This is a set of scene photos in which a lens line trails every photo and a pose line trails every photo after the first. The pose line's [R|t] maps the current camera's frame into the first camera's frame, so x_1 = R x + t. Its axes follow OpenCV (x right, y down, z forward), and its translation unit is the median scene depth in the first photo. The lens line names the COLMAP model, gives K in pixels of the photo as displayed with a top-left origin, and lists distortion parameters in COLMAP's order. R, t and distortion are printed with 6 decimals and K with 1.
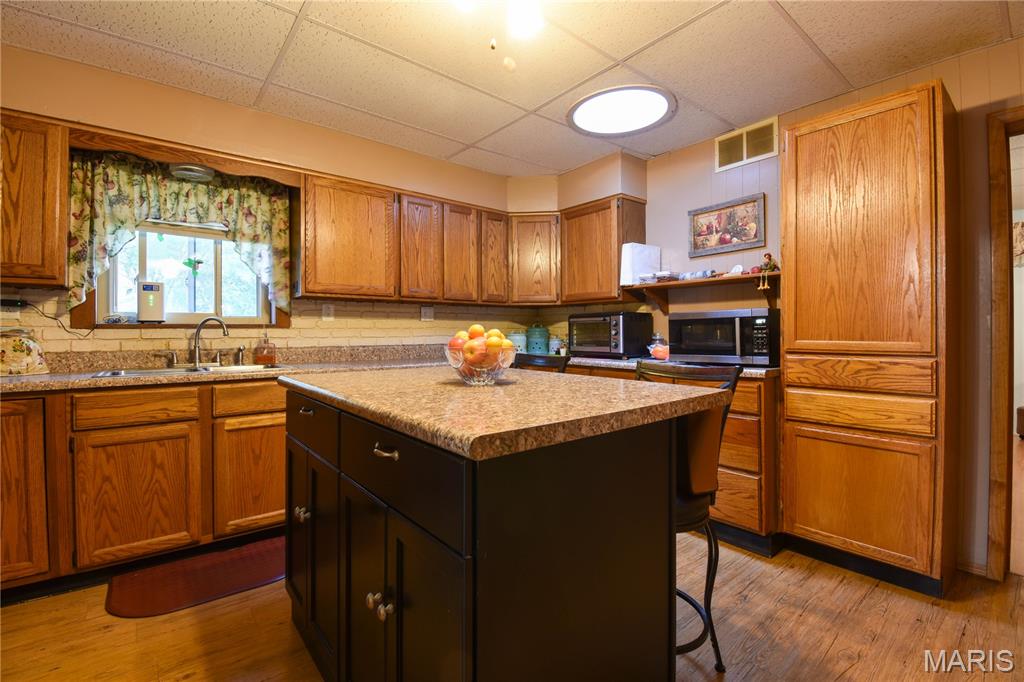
lens RADIAL K [[452.7, 0, 508.2], [0, 452.7, 339.6], [0, 0, 1]] dist [-0.011290, -0.003737]
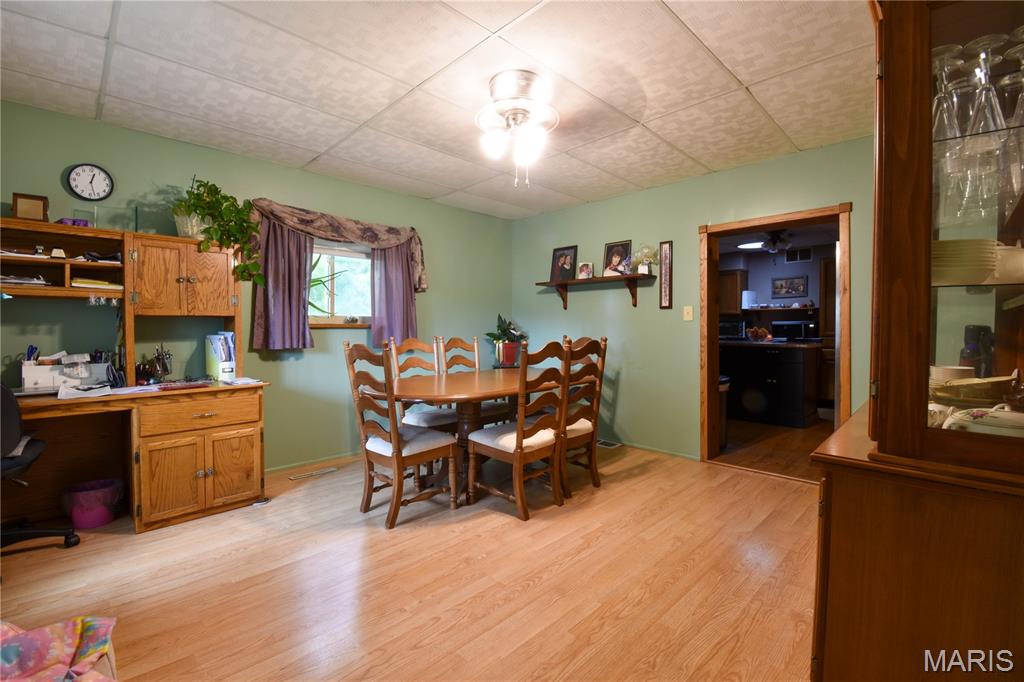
lens RADIAL K [[452.7, 0, 506.5], [0, 452.7, 337.7], [0, 0, 1]] dist [-0.011290, -0.003737]
pose [[0.994079, -0.005274, 0.108531, -1.330355], [0.004927, 0.999982, 0.003468, 0.012494], [-0.108547, -0.002912, 0.994087, -1.284396]]
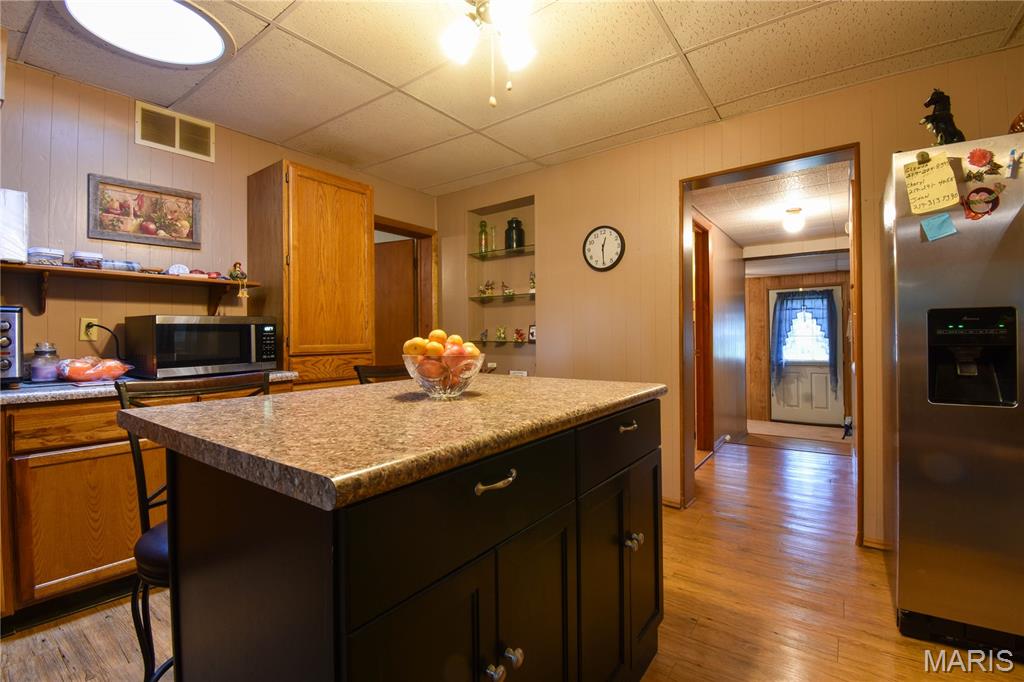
lens RADIAL K [[452.7, 0, 505.8], [0, 452.7, 332.7], [0, 0, 1]] dist [-0.011290, -0.003737]
pose [[-0.241332, -0.001309, 0.970442, -0.496570], [0.015325, 0.999869, 0.005160, -0.022590], [-0.970322, 0.016117, -0.241280, 0.567752]]
